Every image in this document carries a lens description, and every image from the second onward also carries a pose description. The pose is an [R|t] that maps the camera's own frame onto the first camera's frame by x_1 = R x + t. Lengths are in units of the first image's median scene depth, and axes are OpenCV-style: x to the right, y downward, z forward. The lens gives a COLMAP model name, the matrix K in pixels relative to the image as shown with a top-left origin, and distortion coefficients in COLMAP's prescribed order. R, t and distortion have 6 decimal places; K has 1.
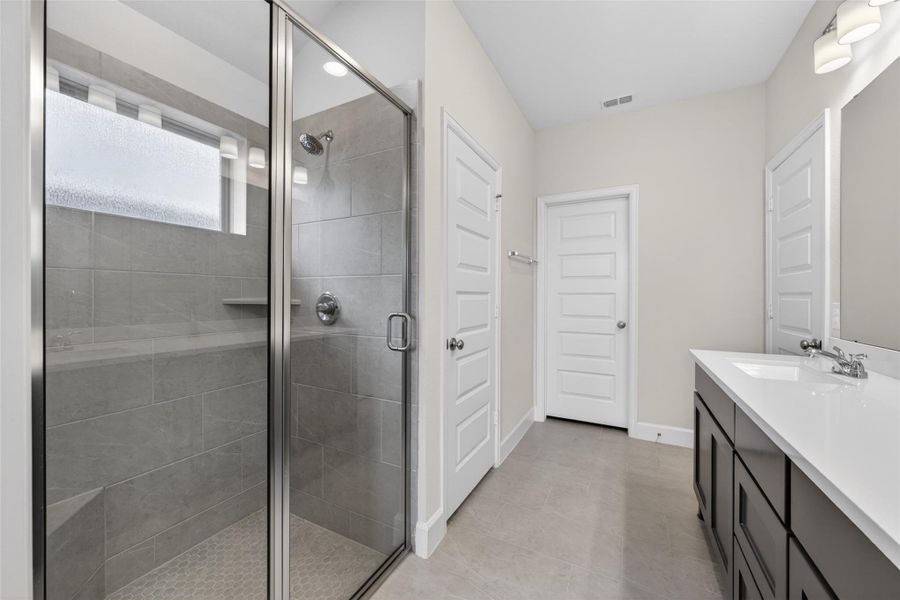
lens RADIAL K [[370.9, 0, 452.6], [0, 370.9, 296.6], [0, 0, 1]] dist [-0.000582, 0.000048]
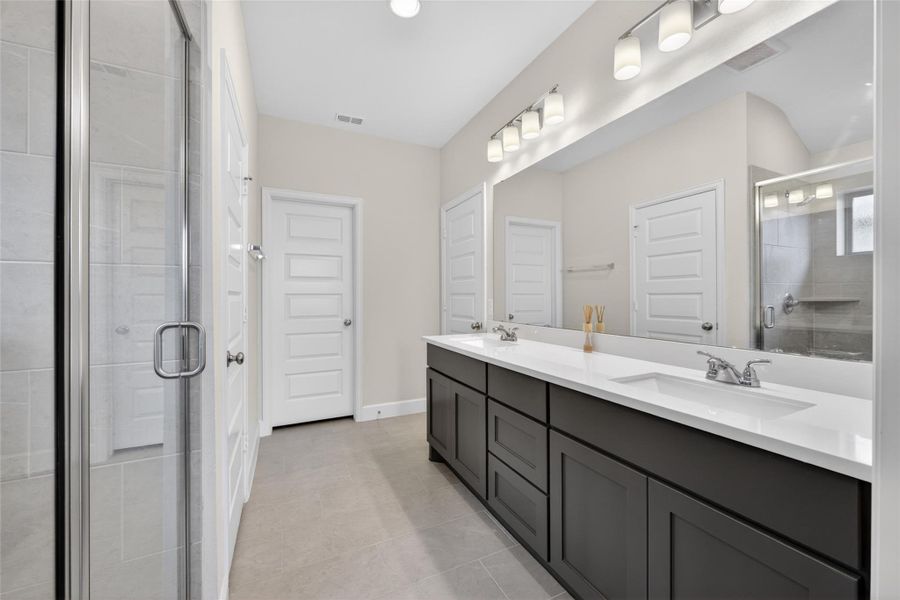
lens RADIAL K [[372.0, 0, 450.4], [0, 372.0, 295.2], [0, 0, 1]] dist [0.001480, 0.000105]
pose [[0.551977, -0.002298, 0.833856, -0.396379], [0.005660, 0.999983, -0.000991, -0.002381], [-0.833840, 0.005266, 0.551981, 0.181706]]
